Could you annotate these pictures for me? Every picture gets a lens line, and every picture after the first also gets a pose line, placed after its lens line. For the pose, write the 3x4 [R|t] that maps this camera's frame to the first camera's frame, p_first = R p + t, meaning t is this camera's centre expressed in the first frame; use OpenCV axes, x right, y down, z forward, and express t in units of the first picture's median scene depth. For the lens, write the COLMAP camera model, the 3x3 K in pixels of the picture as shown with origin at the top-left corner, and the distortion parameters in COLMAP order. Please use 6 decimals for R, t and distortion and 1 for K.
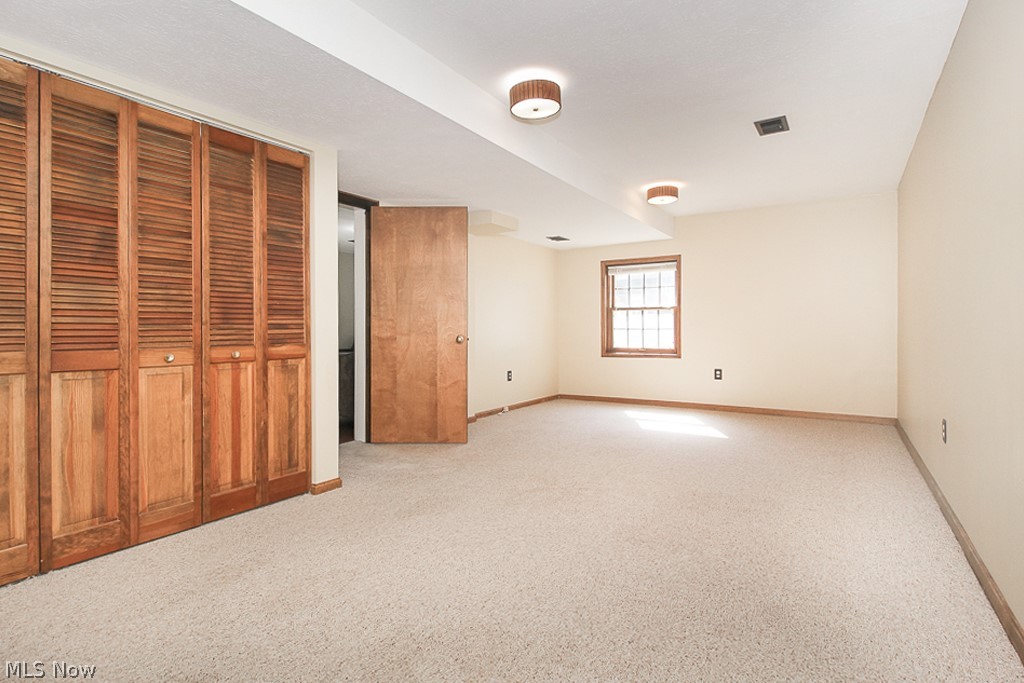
lens RADIAL K [[520.3, 0, 509.5], [0, 520.3, 334.4], [0, 0, 1]] dist [-0.001126, -0.000185]
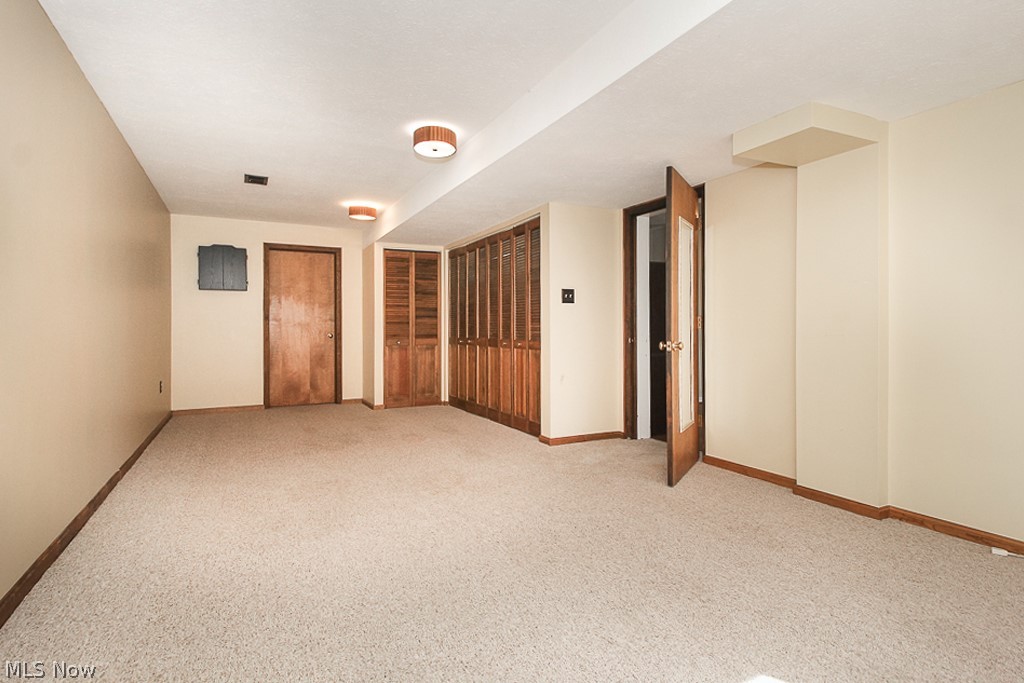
lens RADIAL K [[520.3, 0, 509.2], [0, 520.3, 336.7], [0, 0, 1]] dist [-0.001126, -0.000185]
pose [[-0.510516, 0.007066, -0.859839, 0.966994], [-0.013255, 0.999783, 0.016086, -0.016620], [0.859766, 0.019609, -0.510311, 1.709466]]
